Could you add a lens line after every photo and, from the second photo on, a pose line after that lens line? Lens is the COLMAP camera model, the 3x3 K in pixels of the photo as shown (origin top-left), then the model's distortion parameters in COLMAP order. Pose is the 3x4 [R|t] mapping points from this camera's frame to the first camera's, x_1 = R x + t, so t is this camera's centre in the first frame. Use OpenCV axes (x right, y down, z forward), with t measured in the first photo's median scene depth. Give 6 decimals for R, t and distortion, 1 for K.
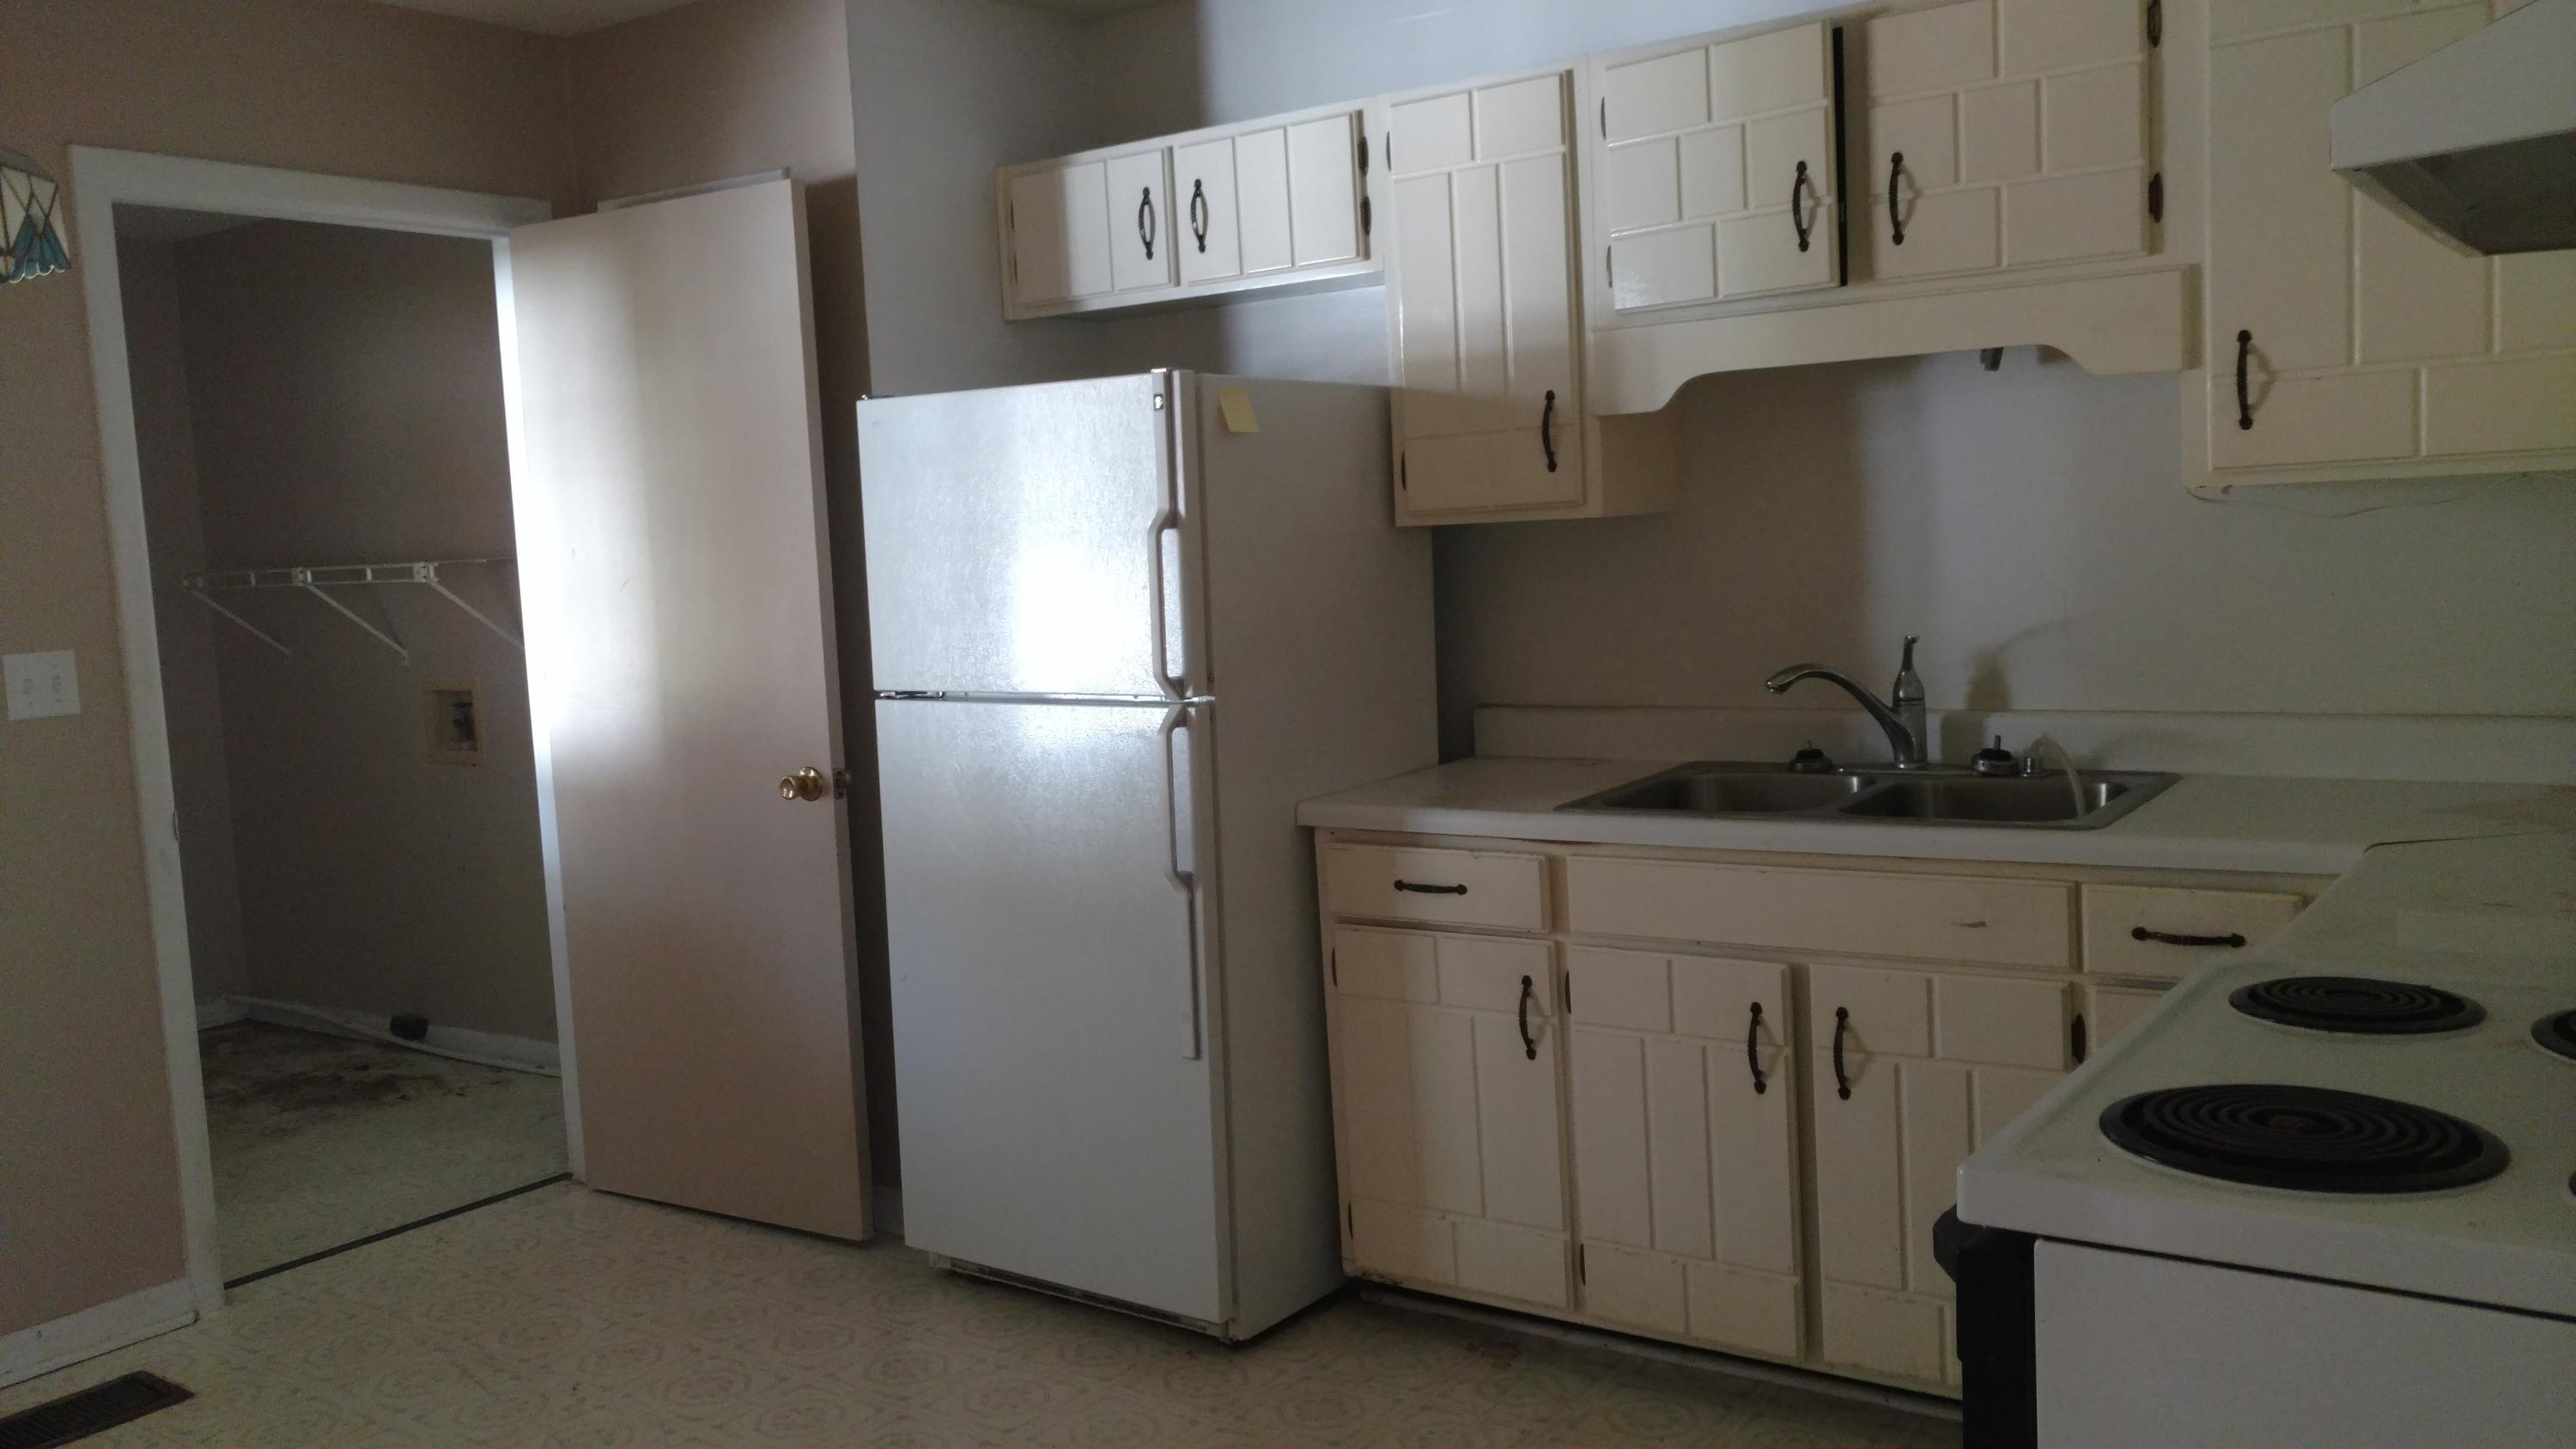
lens RADIAL K [[2033.9, 0, 1267.7], [0, 2033.9, 738.6], [0, 0, 1]] dist [0.037141, -0.020284]
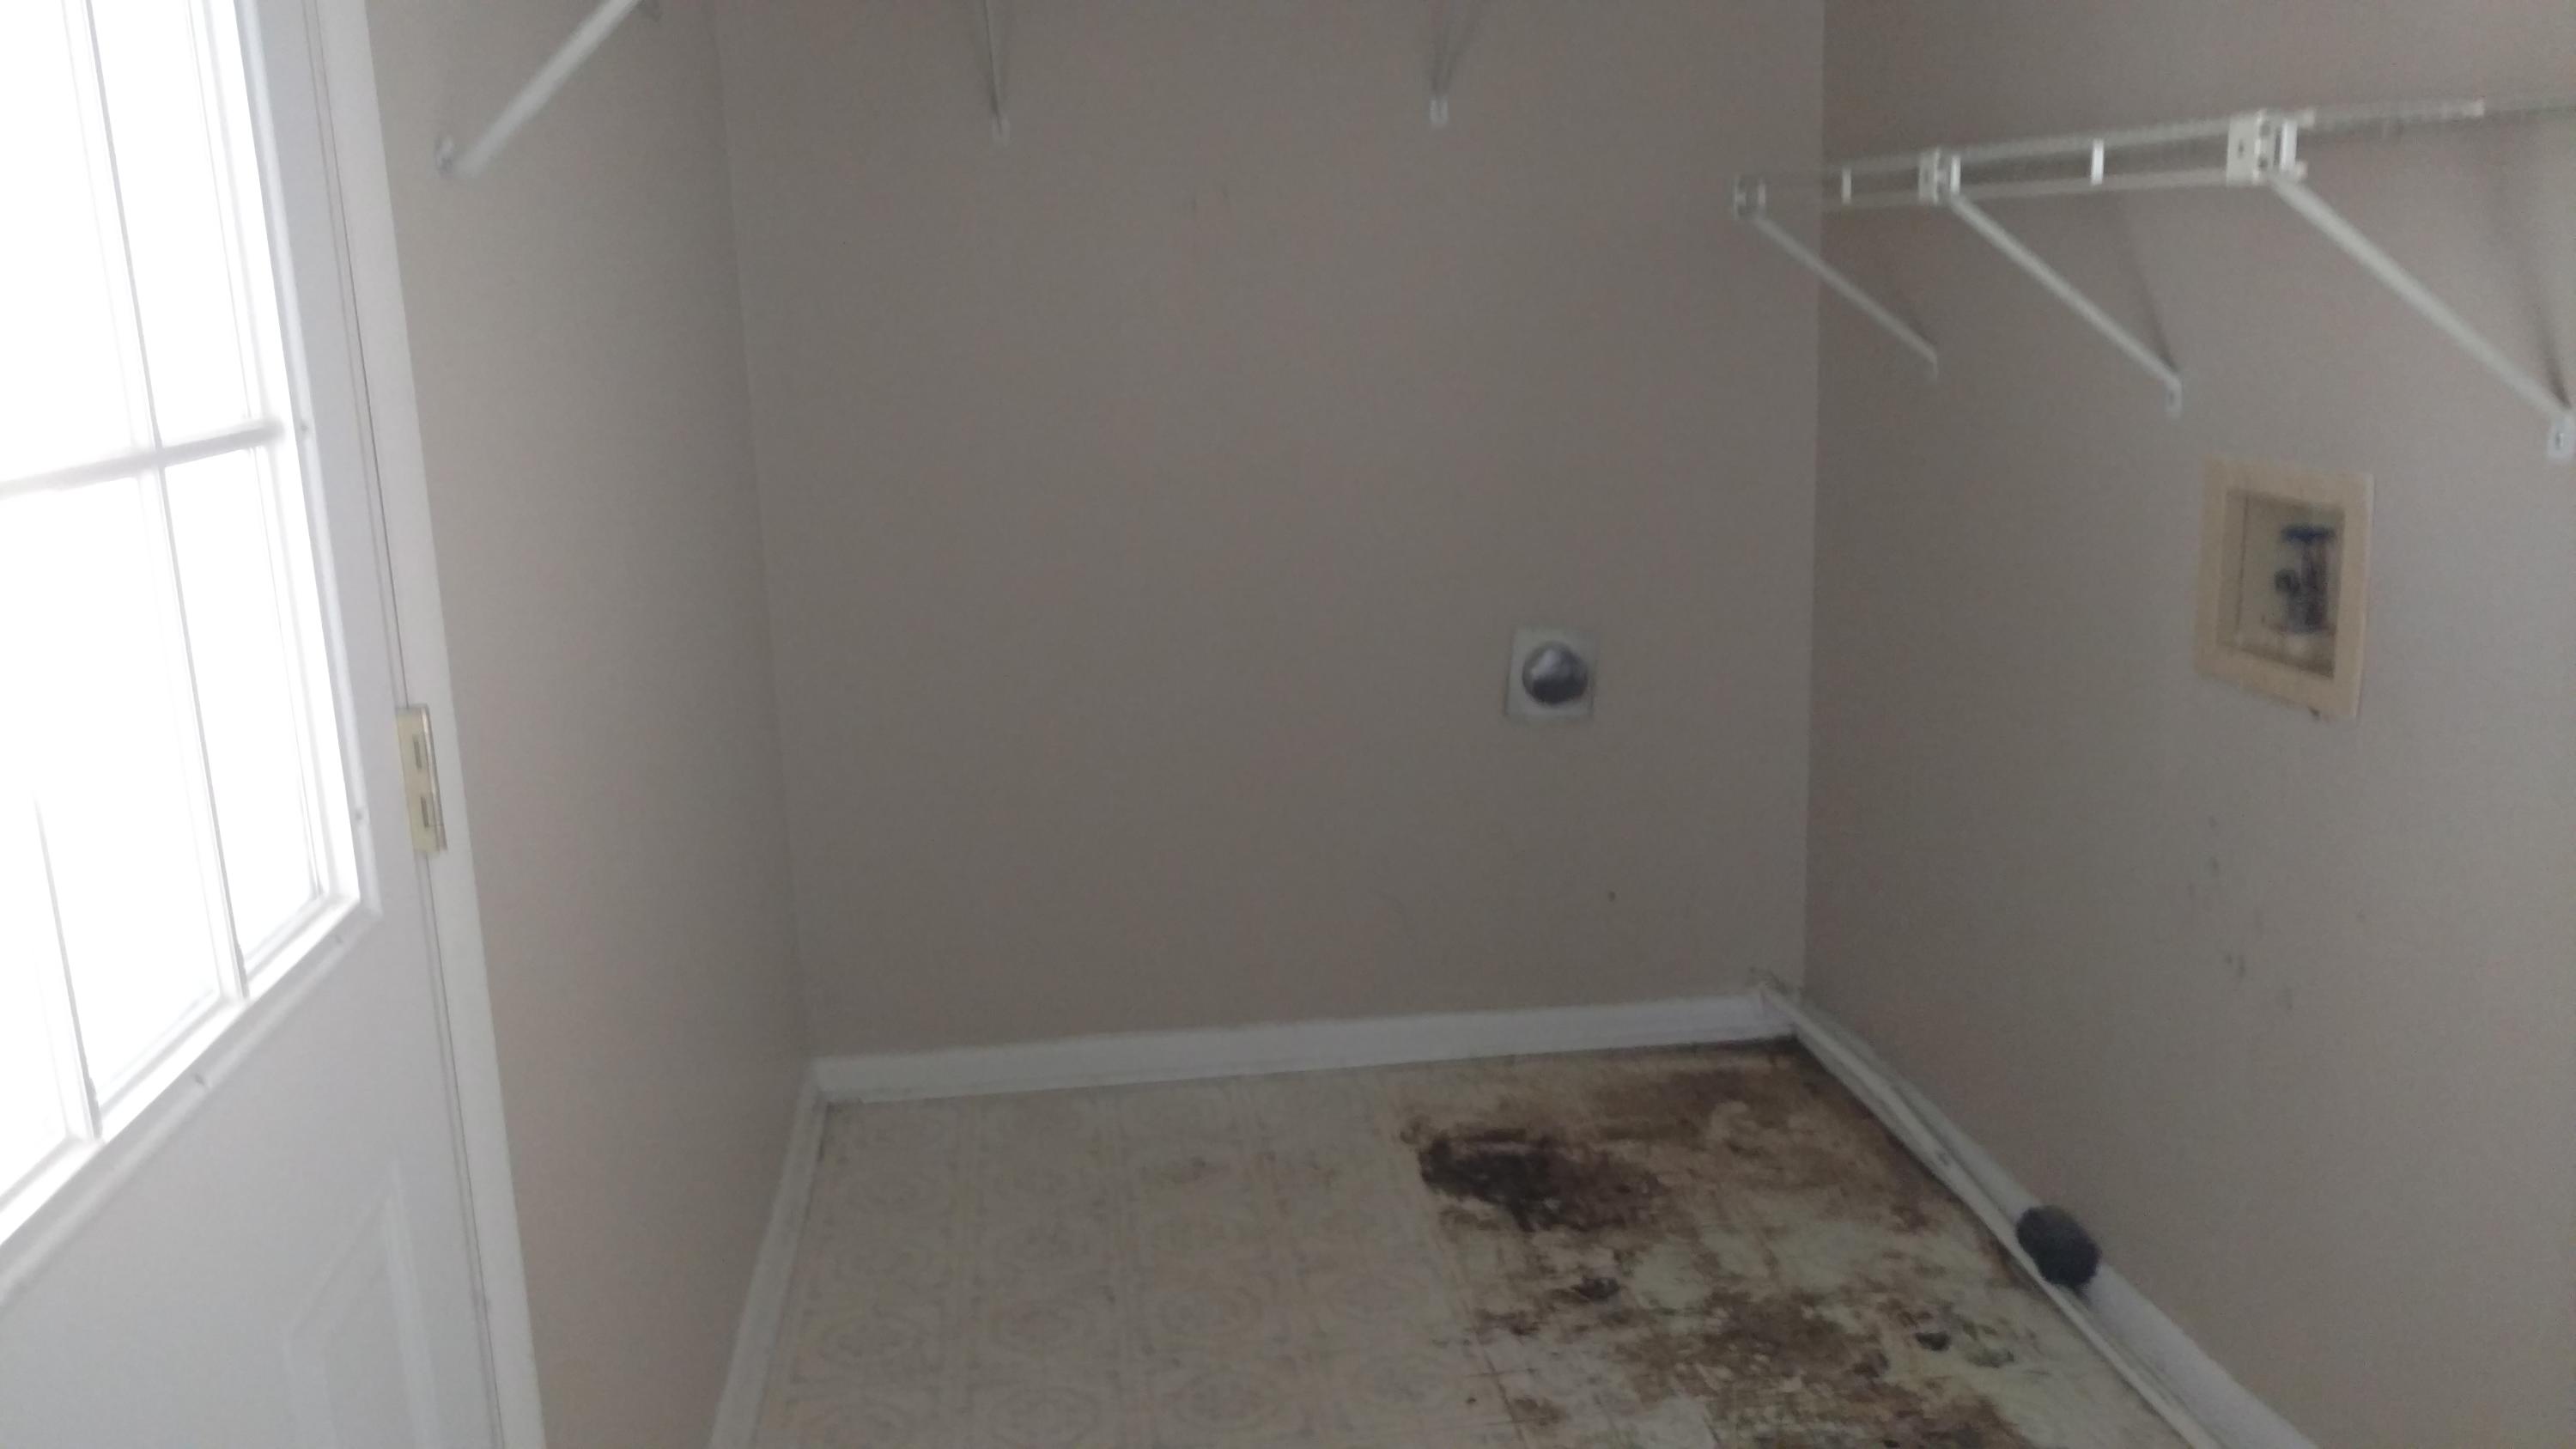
lens RADIAL K [[2033.9, 0, 1270.6], [0, 2033.9, 724.0], [0, 0, 1]] dist [0.037141, -0.020284]
pose [[0.673399, 0.189099, -0.714685, -0.277486], [-0.072580, 0.978973, 0.190640, -0.044895], [0.735707, -0.076505, 0.672965, 0.680185]]
